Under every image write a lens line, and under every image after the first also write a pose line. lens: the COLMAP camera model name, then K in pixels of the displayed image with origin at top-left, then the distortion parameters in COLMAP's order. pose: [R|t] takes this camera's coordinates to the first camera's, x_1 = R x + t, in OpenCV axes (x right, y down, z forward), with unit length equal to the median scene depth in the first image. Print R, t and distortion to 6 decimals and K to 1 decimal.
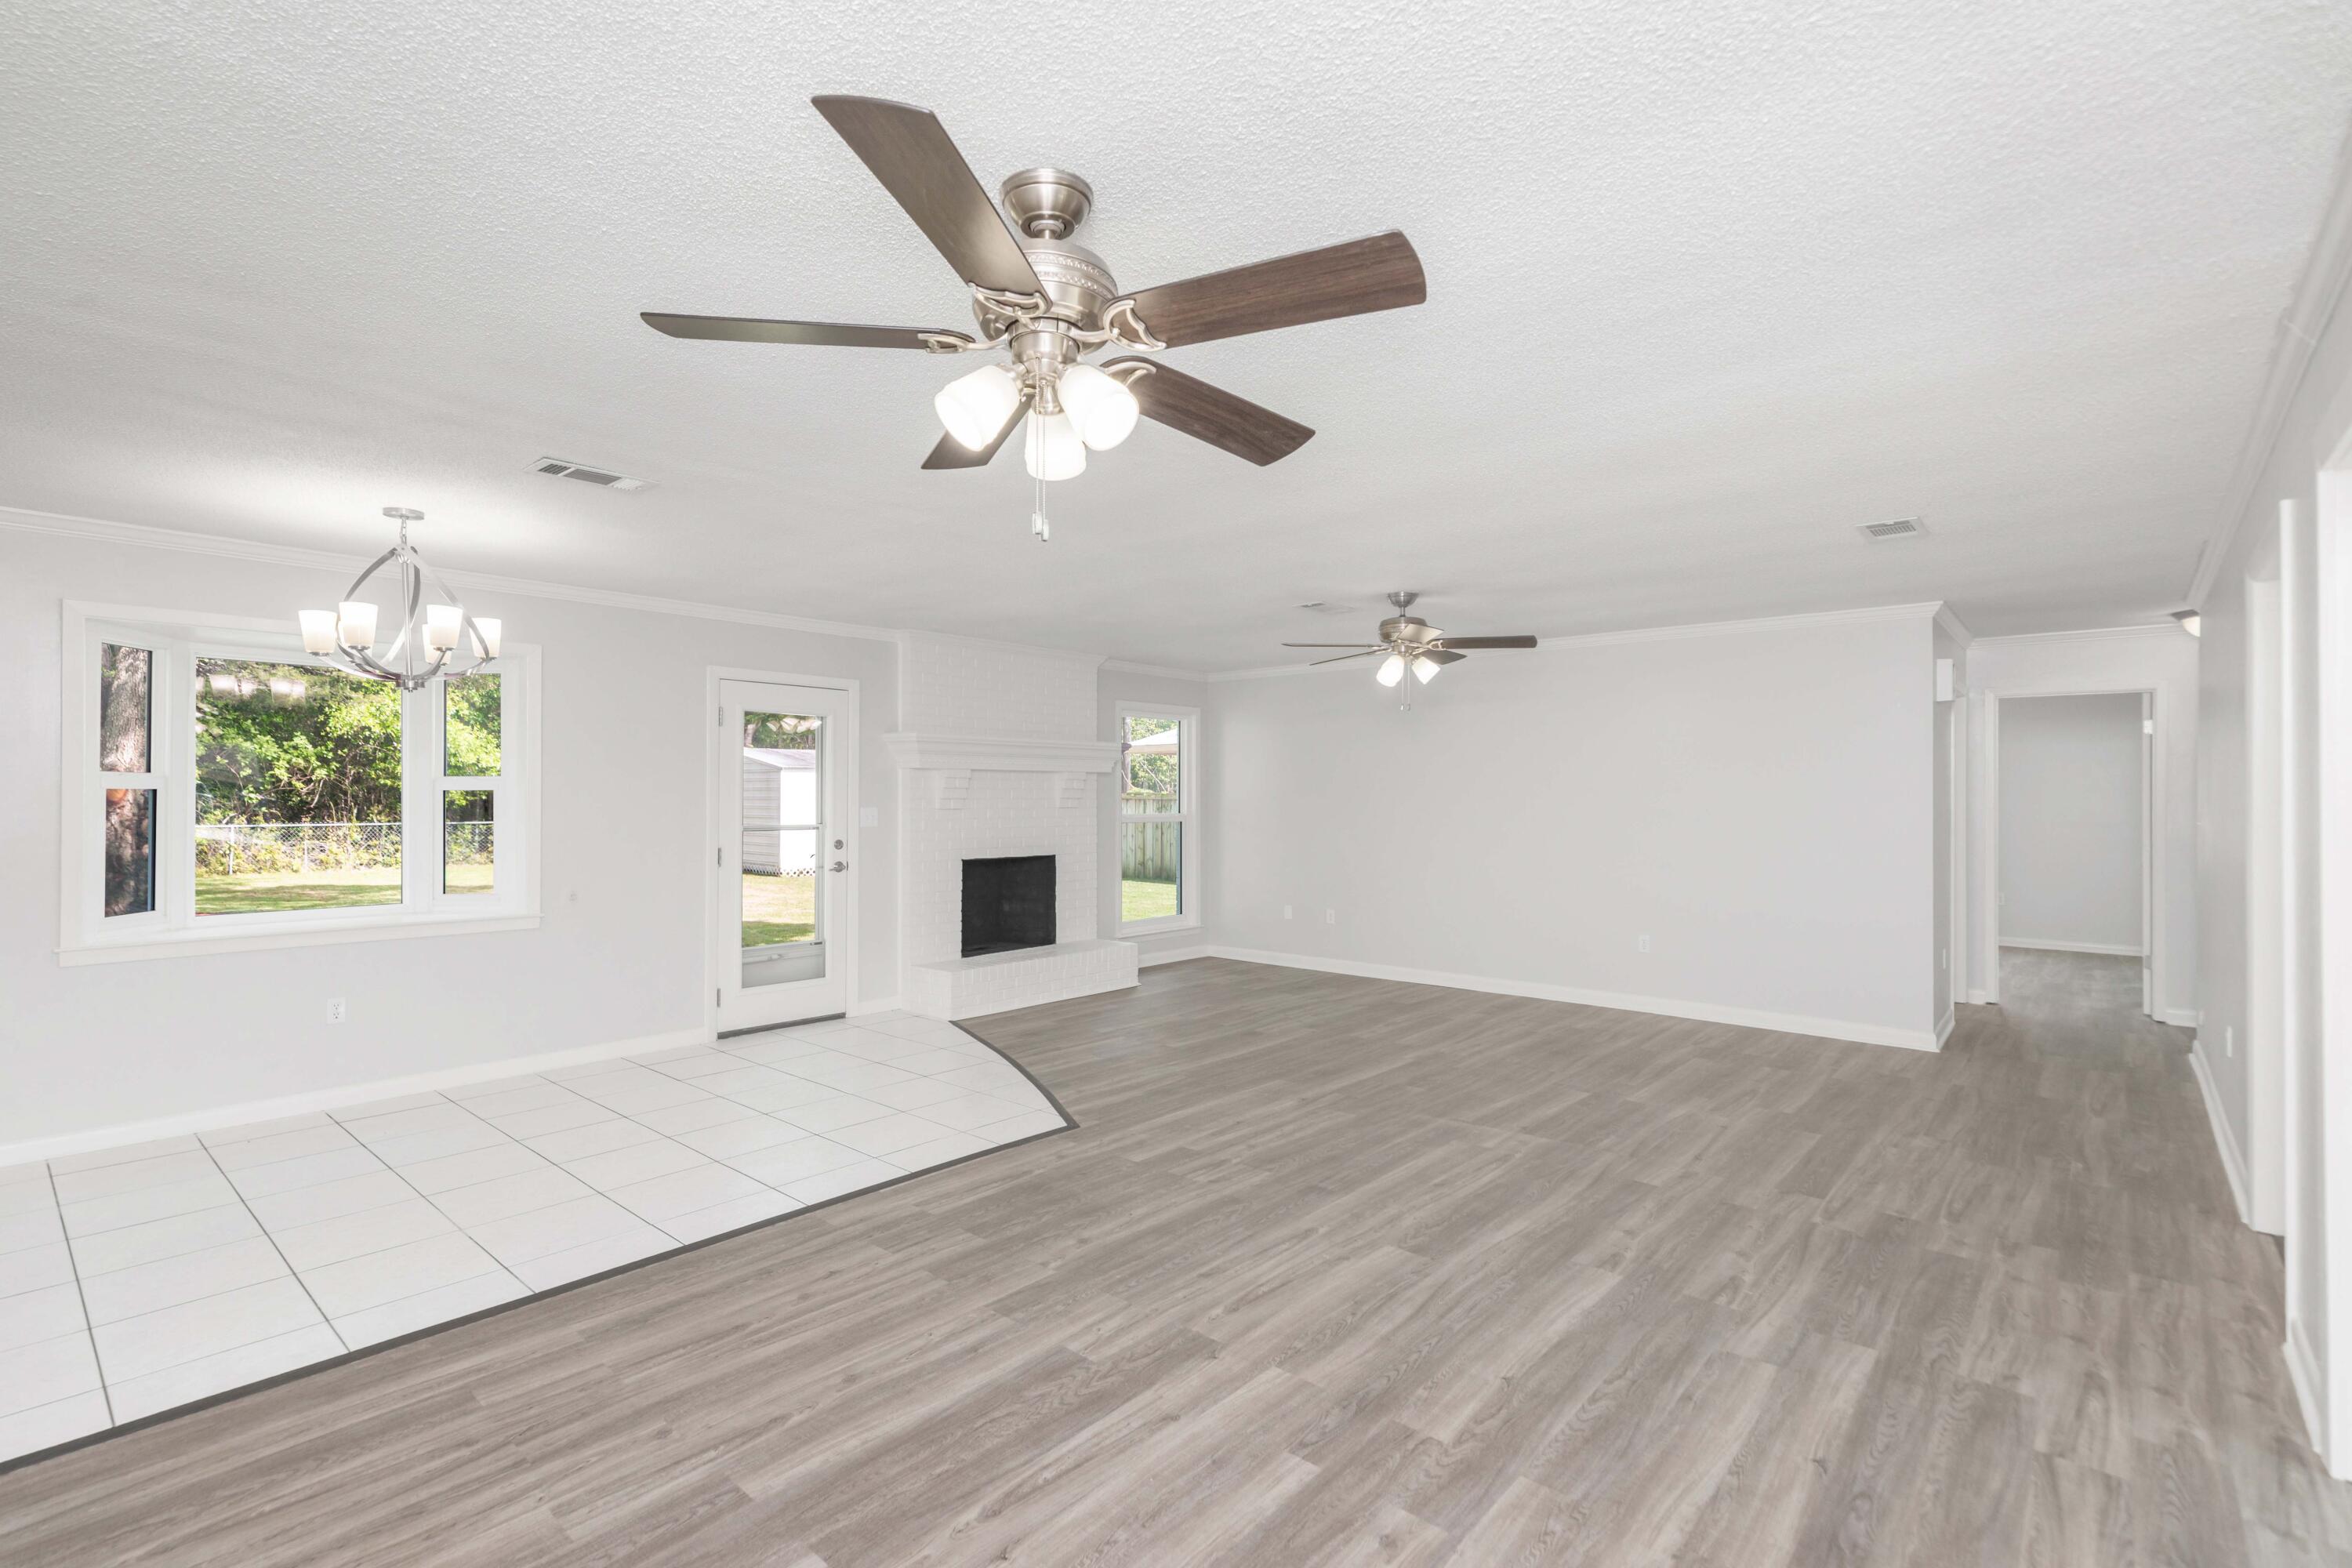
lens RADIAL K [[1069.5, 0, 1176.0], [0, 1069.5, 784.0], [0, 0, 1]] dist [0.004882, 0.000520]
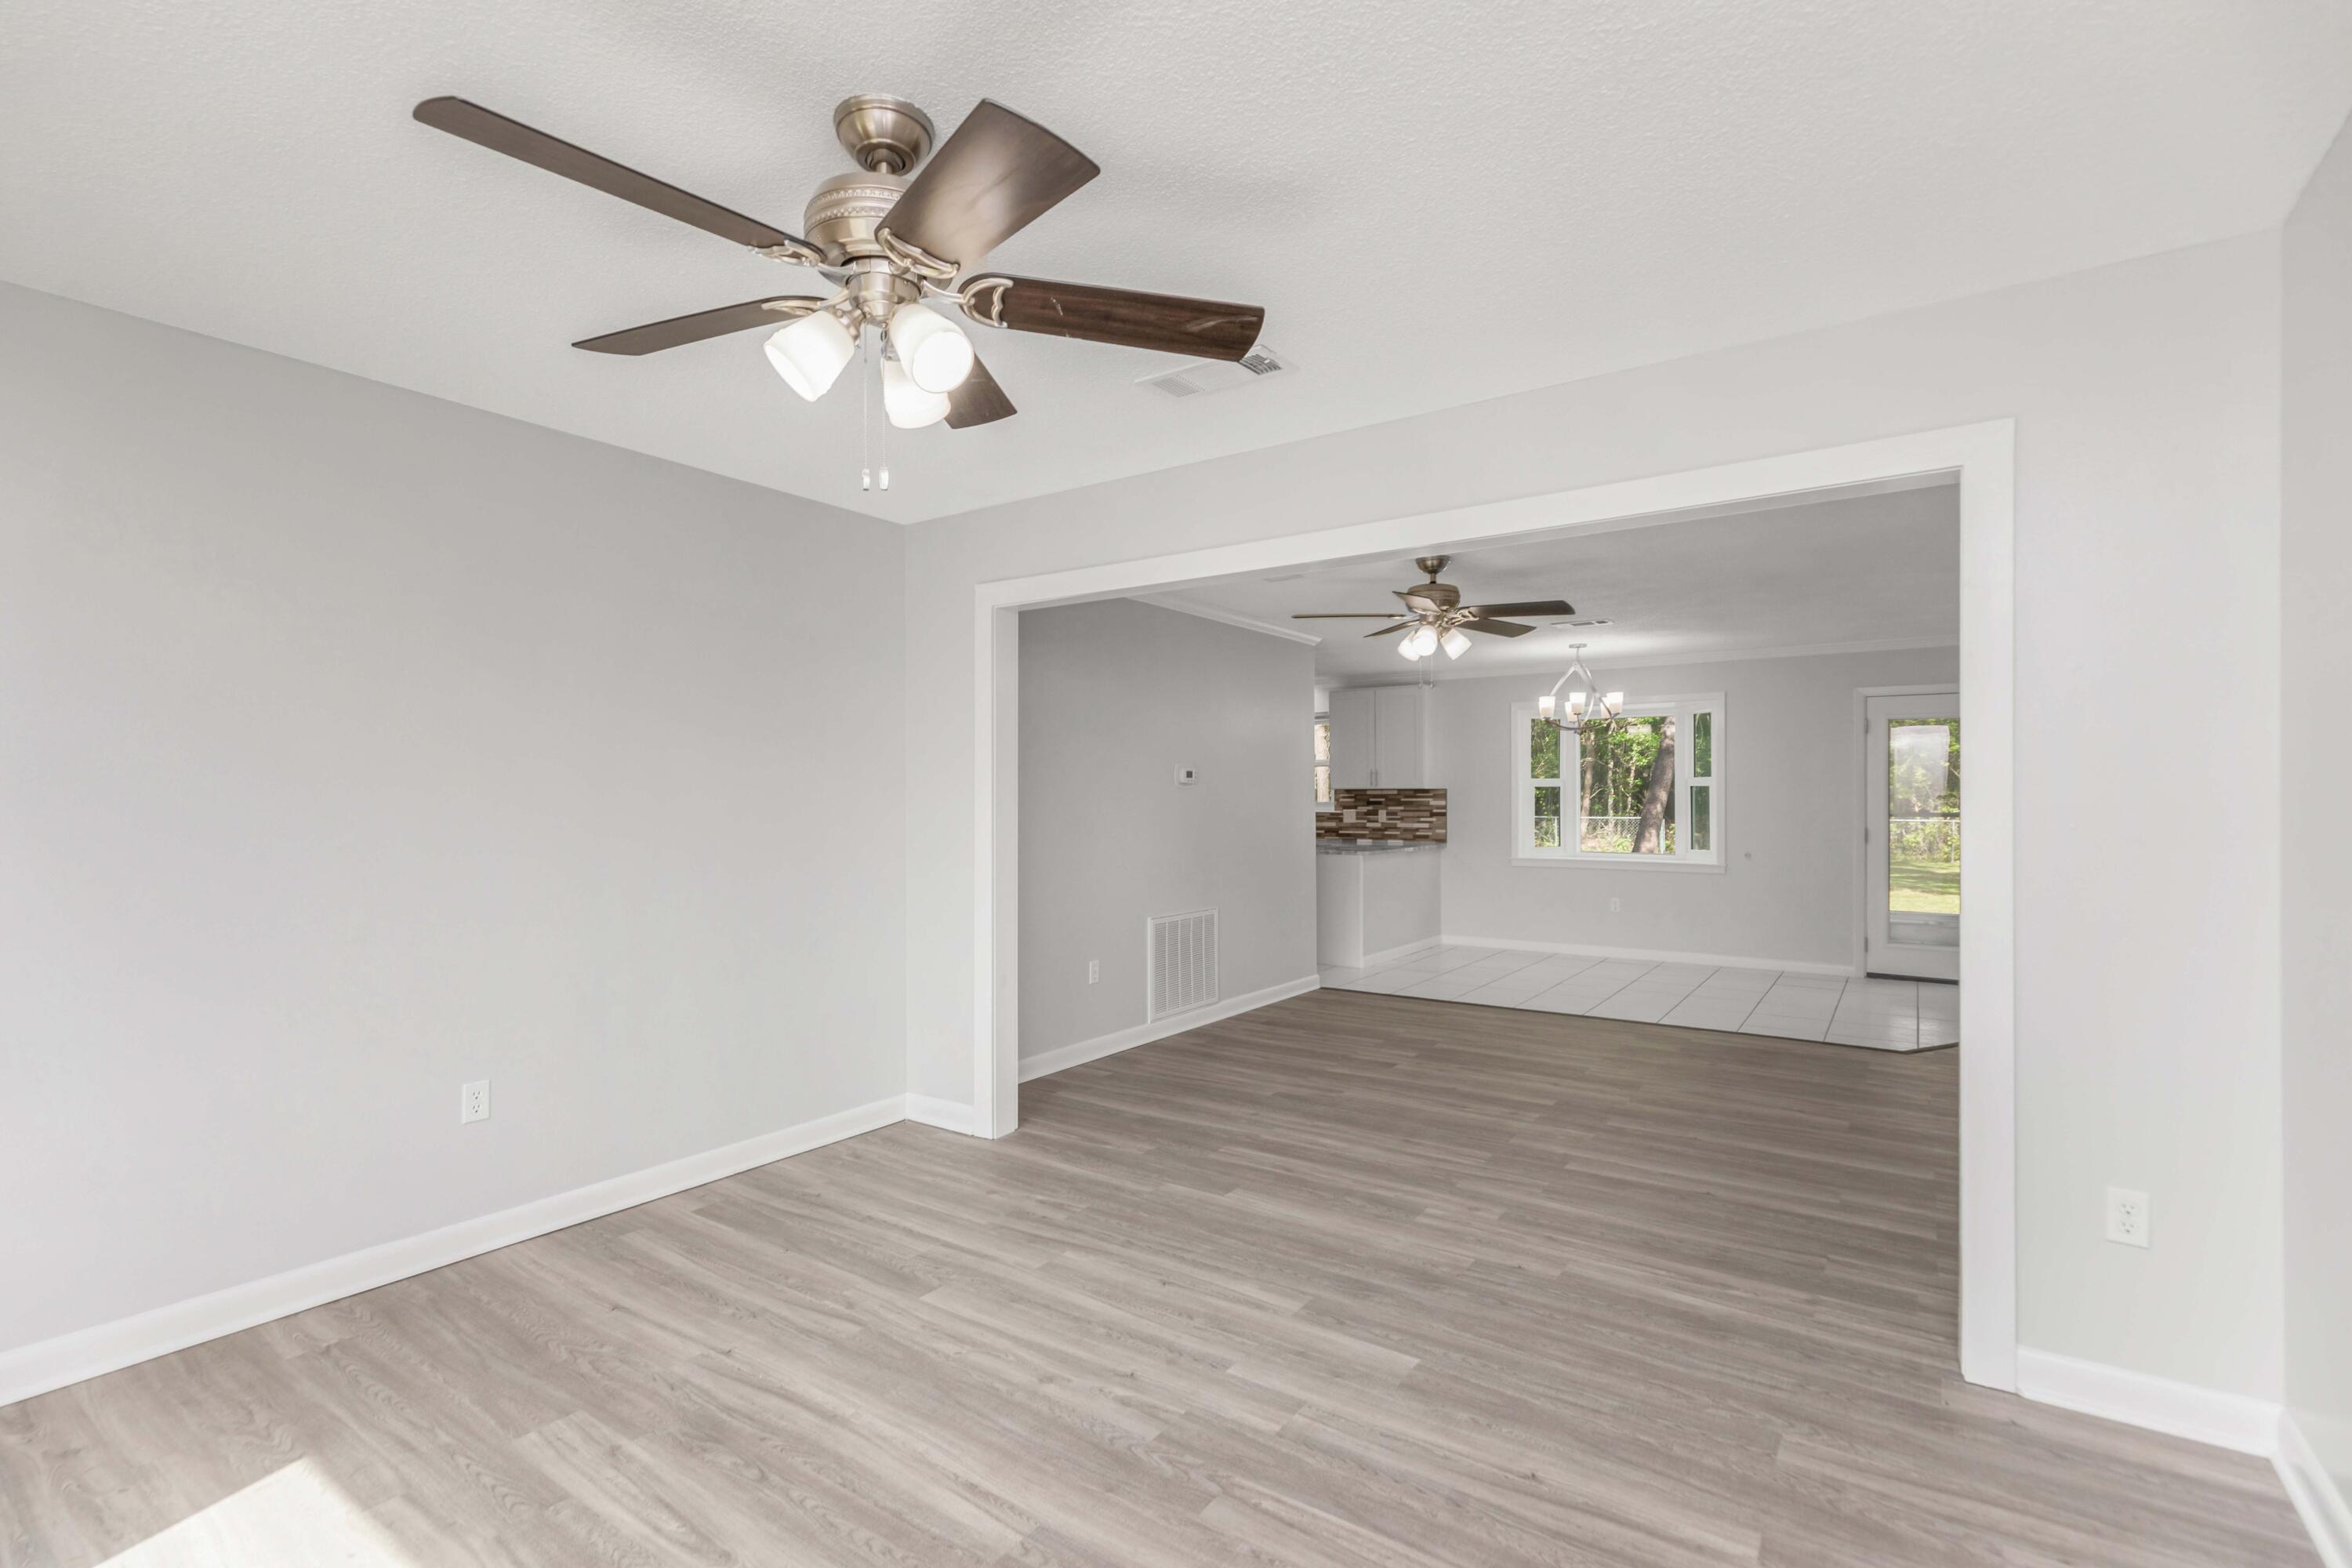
lens RADIAL K [[1116.0, 0, 1162.5], [0, 1116.0, 792.6], [0, 0, 1]] dist [0.003957, 0.000432]
pose [[0.108983, -0.006069, -0.994025, 1.318899], [0.011753, 0.999919, -0.004816, 0.025722], [0.993974, -0.011158, 0.109046, 0.018617]]
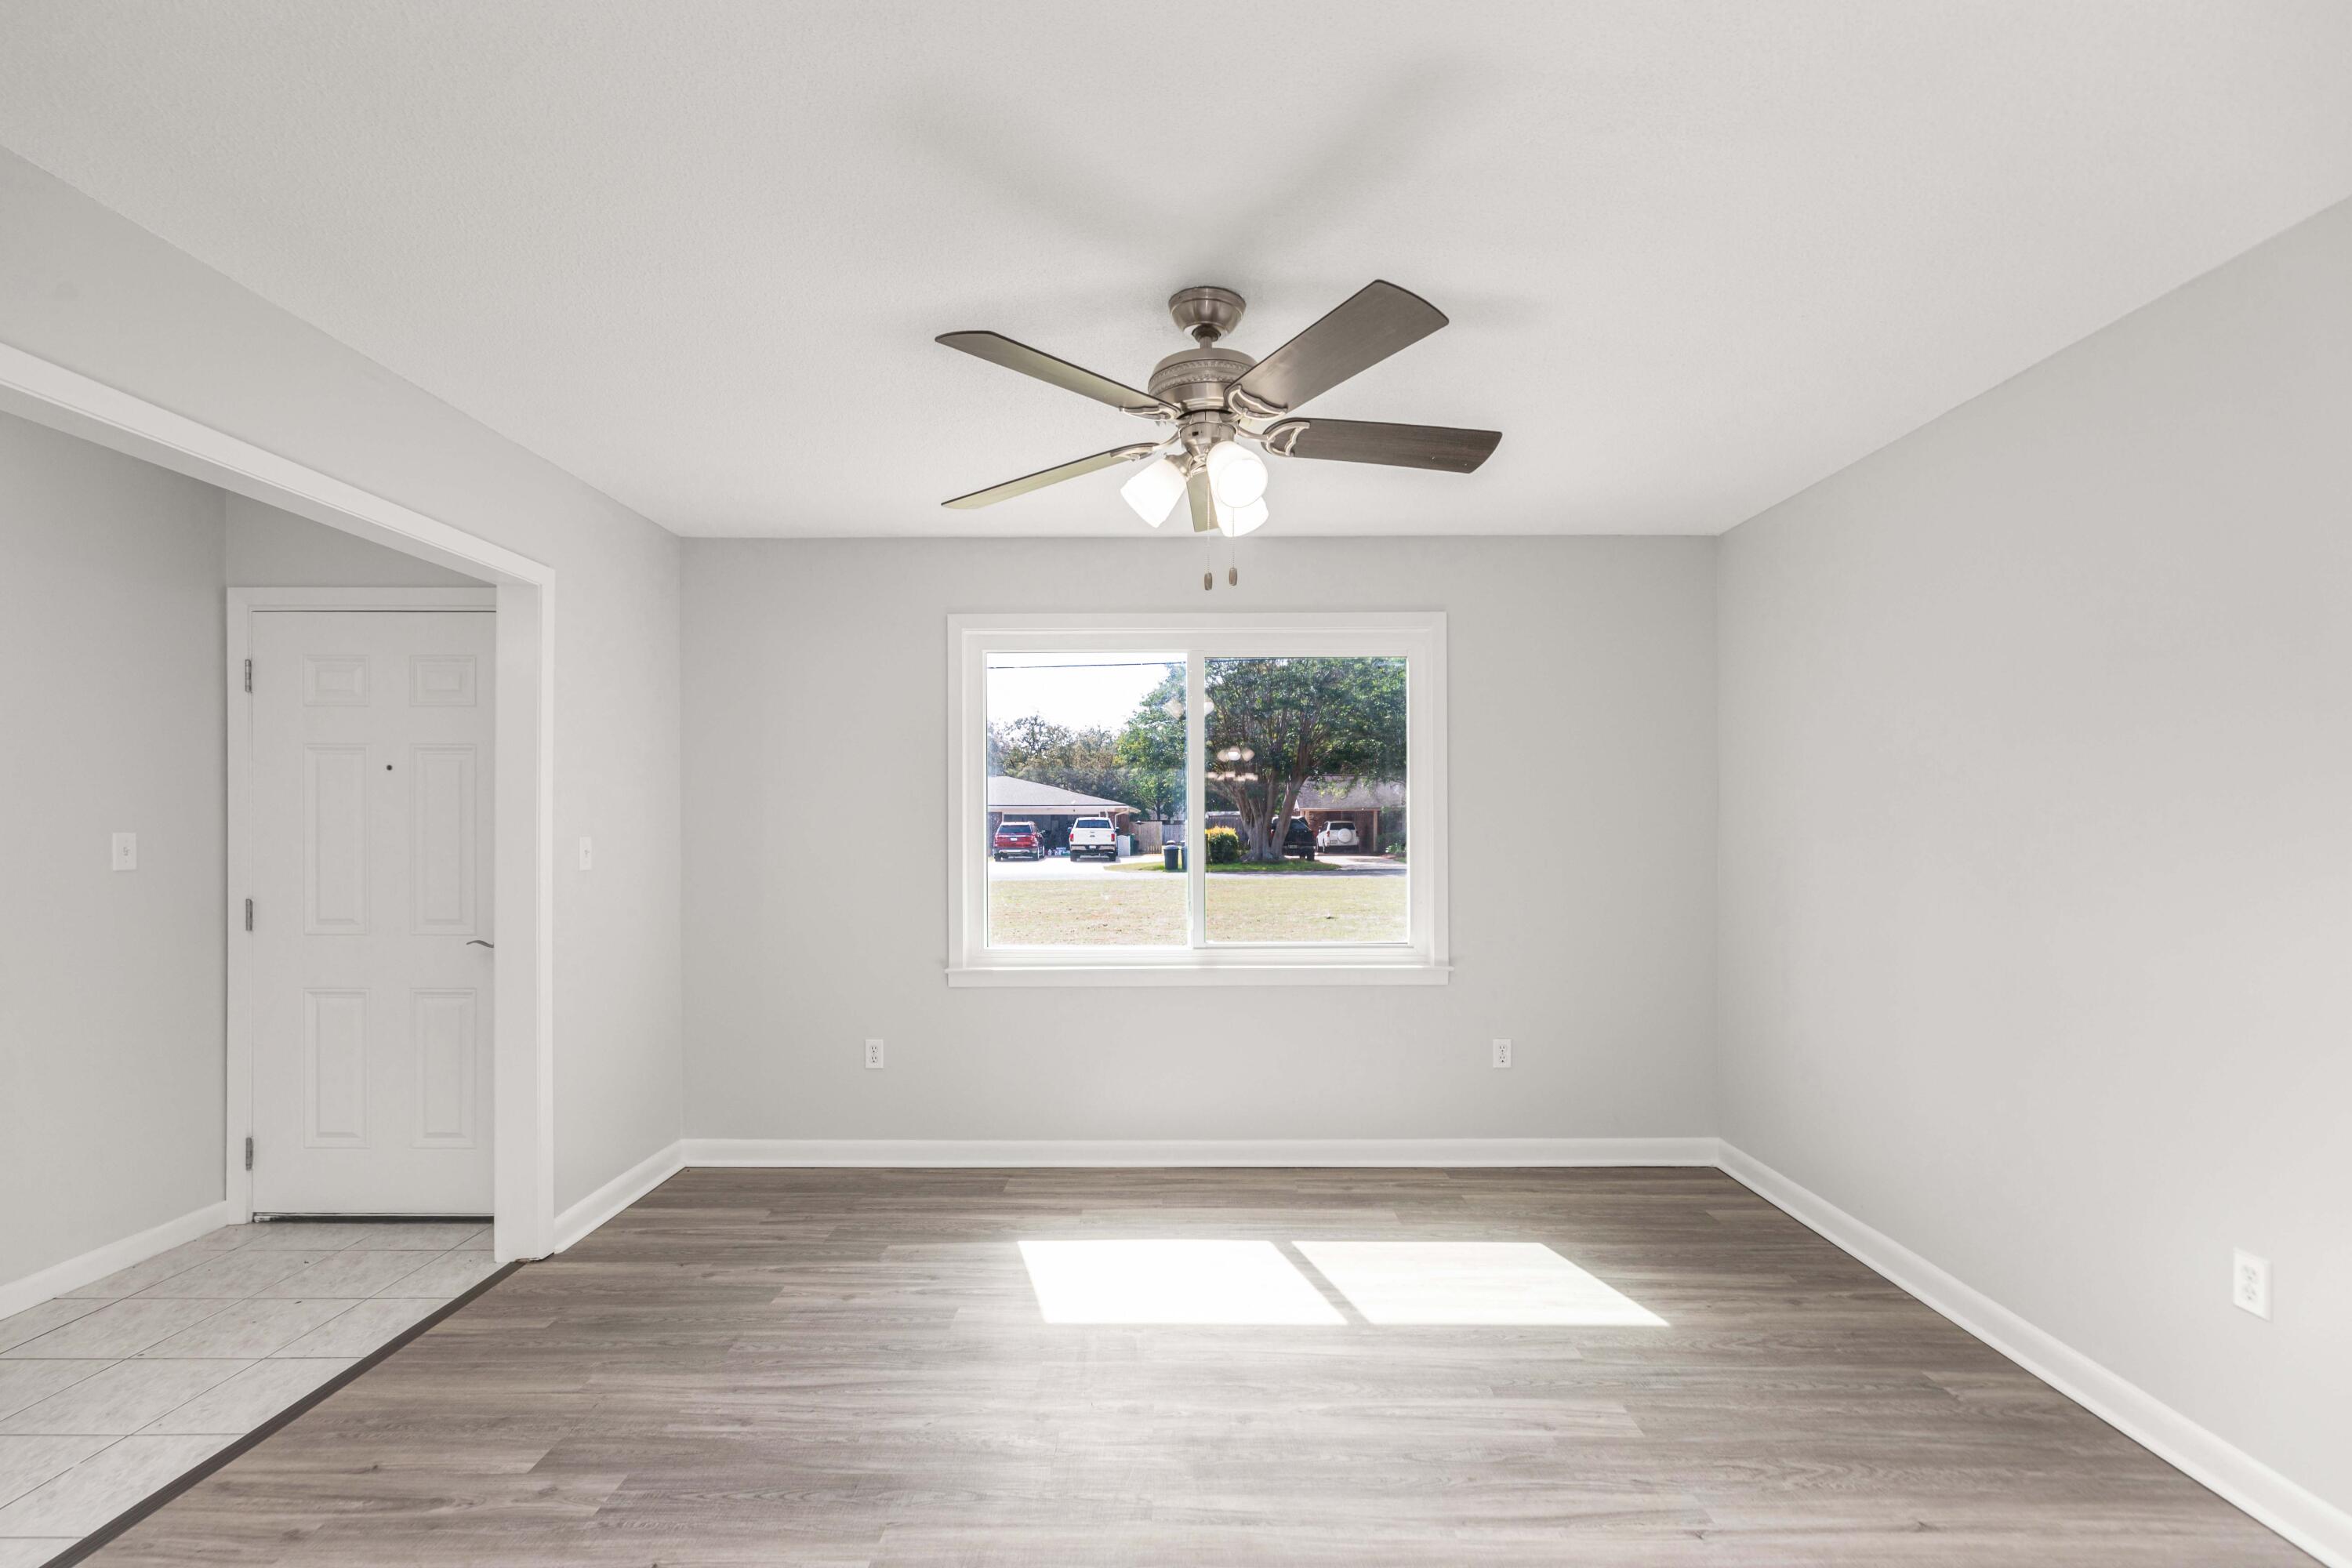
lens RADIAL K [[1047.4, 0, 1211.4], [0, 1047.4, 816.6], [0, 0, 1]] dist [-0.000591, -0.000203]
pose [[-0.673165, 0.002322, 0.739489, 0.315165], [-0.009499, 0.999885, -0.011787, 0.018366], [-0.739432, -0.014959, -0.673066, 0.375843]]
